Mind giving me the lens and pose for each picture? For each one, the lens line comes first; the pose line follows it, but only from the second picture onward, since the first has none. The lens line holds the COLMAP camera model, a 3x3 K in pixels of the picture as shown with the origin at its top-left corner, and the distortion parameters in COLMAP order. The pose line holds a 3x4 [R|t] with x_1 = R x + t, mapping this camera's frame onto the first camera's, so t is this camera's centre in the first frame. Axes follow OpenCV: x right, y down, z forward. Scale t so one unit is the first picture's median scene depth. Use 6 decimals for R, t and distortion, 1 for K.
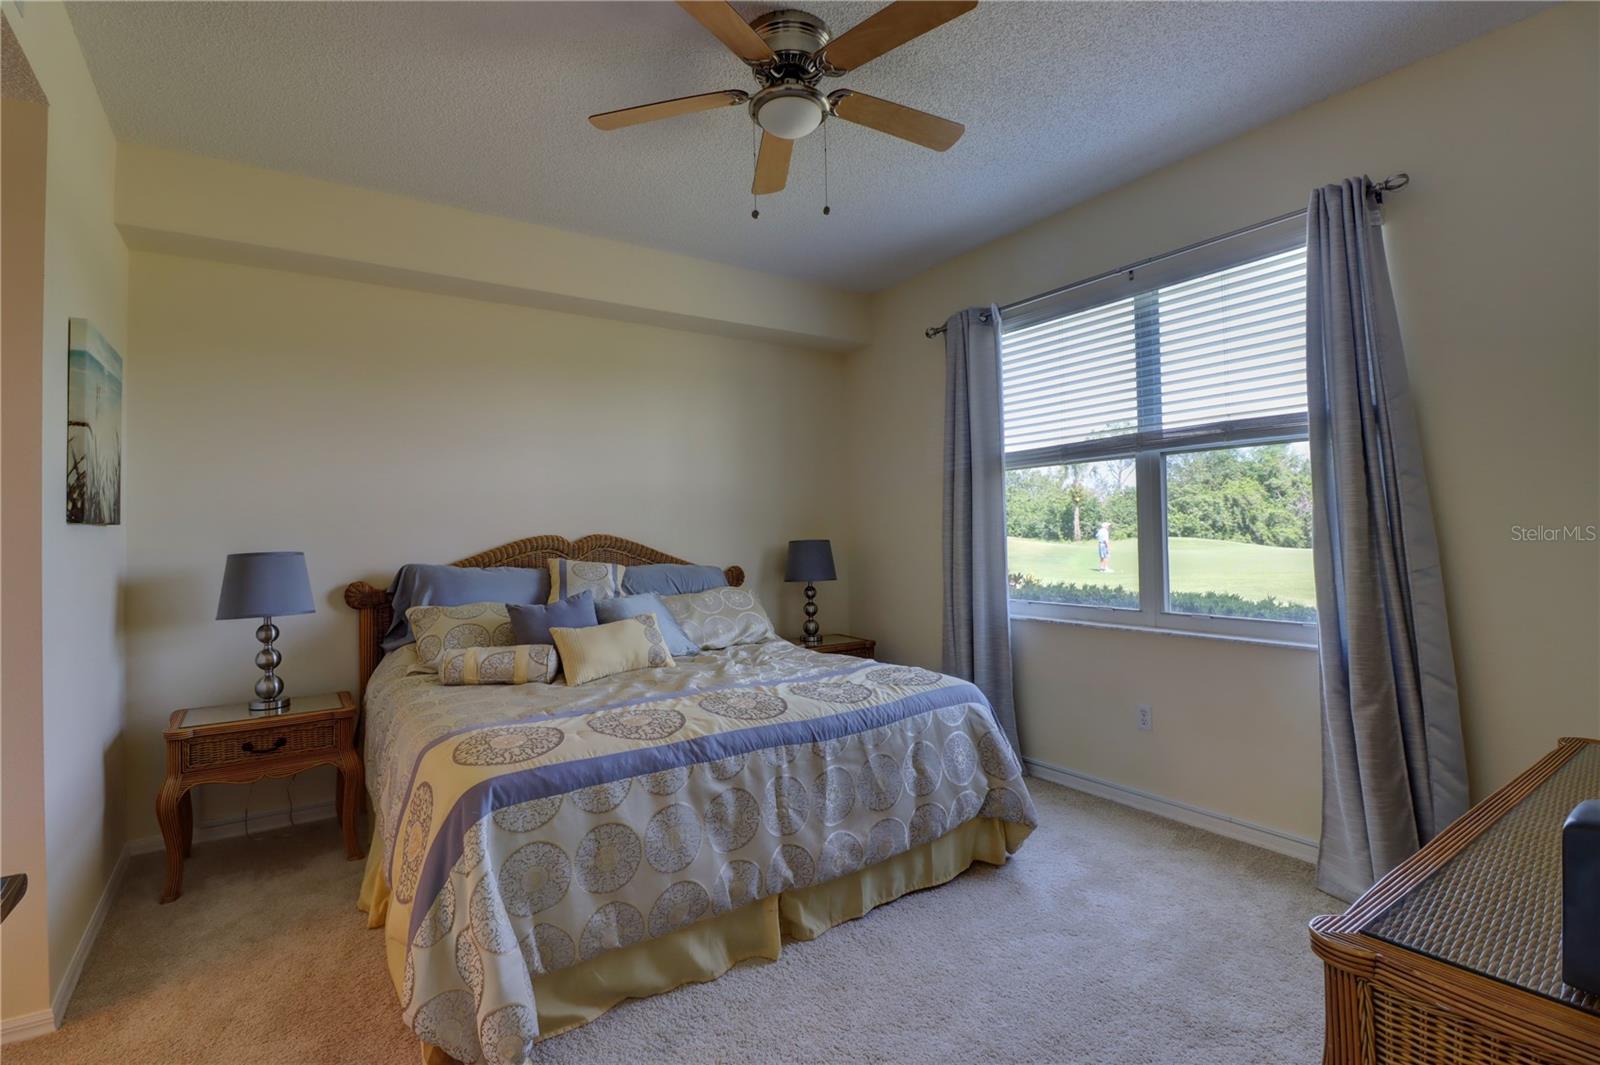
lens RADIAL K [[743.7, 0, 790.6], [0, 743.7, 516.2], [0, 0, 1]] dist [0.000023, -0.013924]
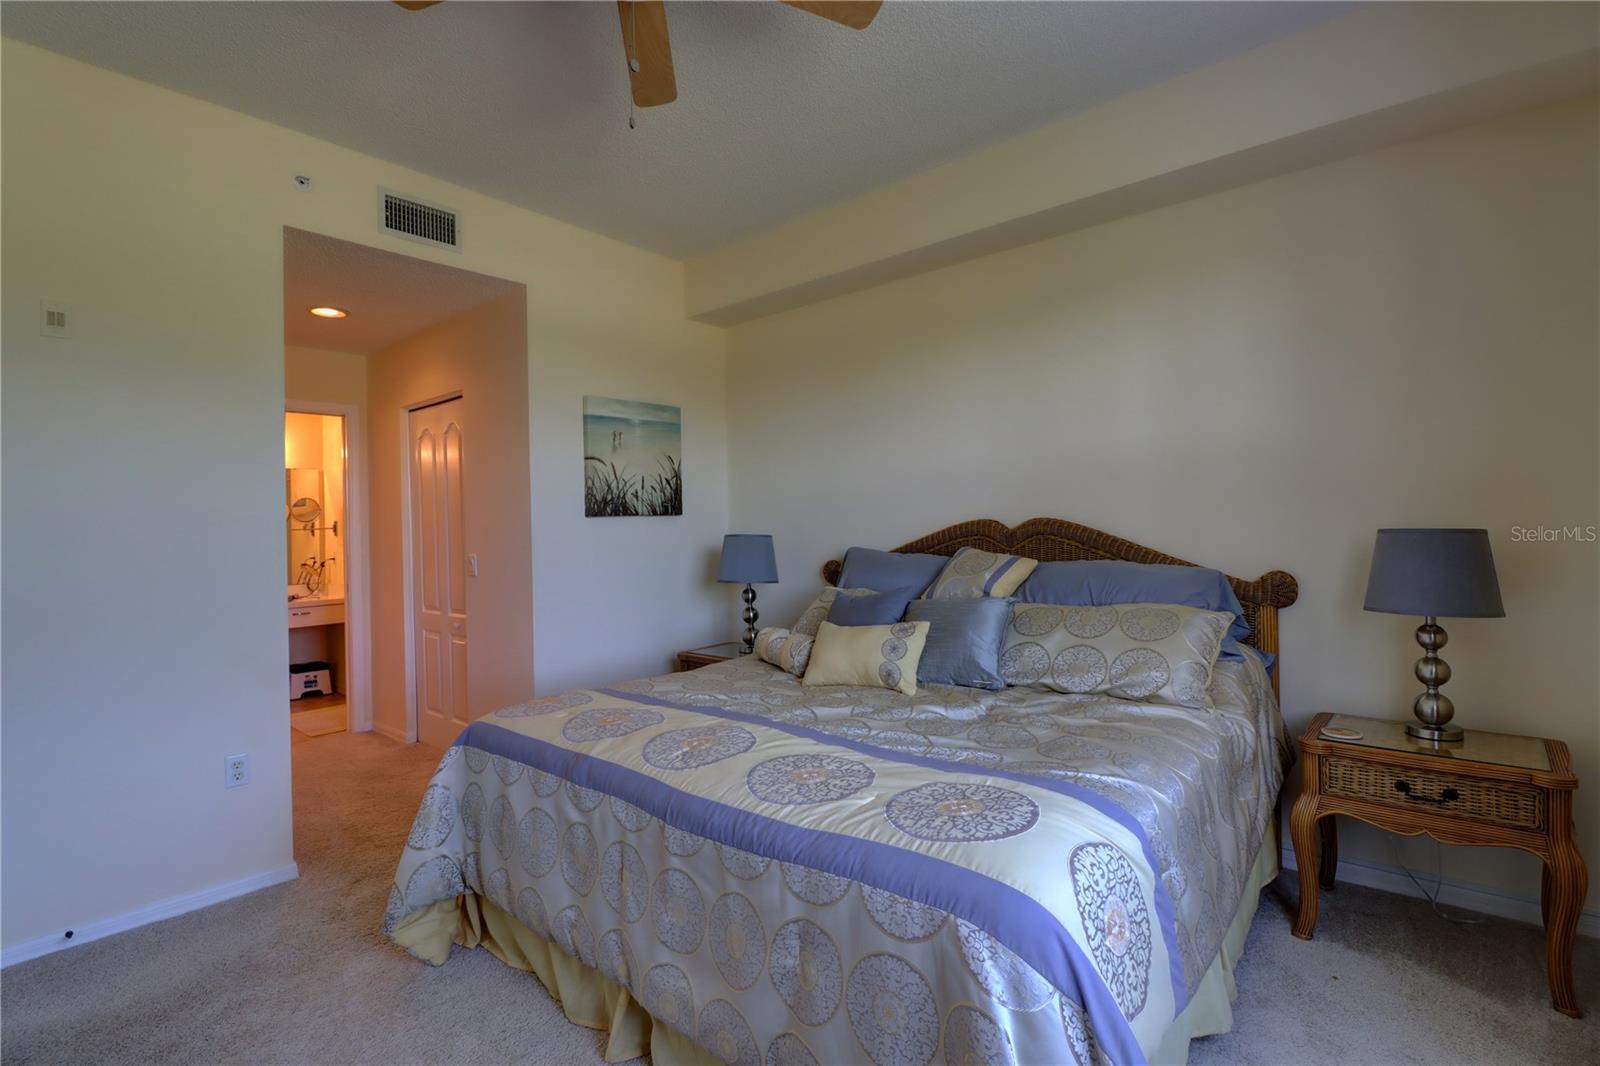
lens RADIAL K [[739.2, 0, 792.8], [0, 739.2, 515.7], [0, 0, 1]] dist [0.002283, -0.015416]
pose [[0.261392, 0.000203, -0.965233, 0.507039], [0.036874, 0.999268, 0.010195, 0.004430], [0.964528, -0.038257, 0.261193, 0.636448]]
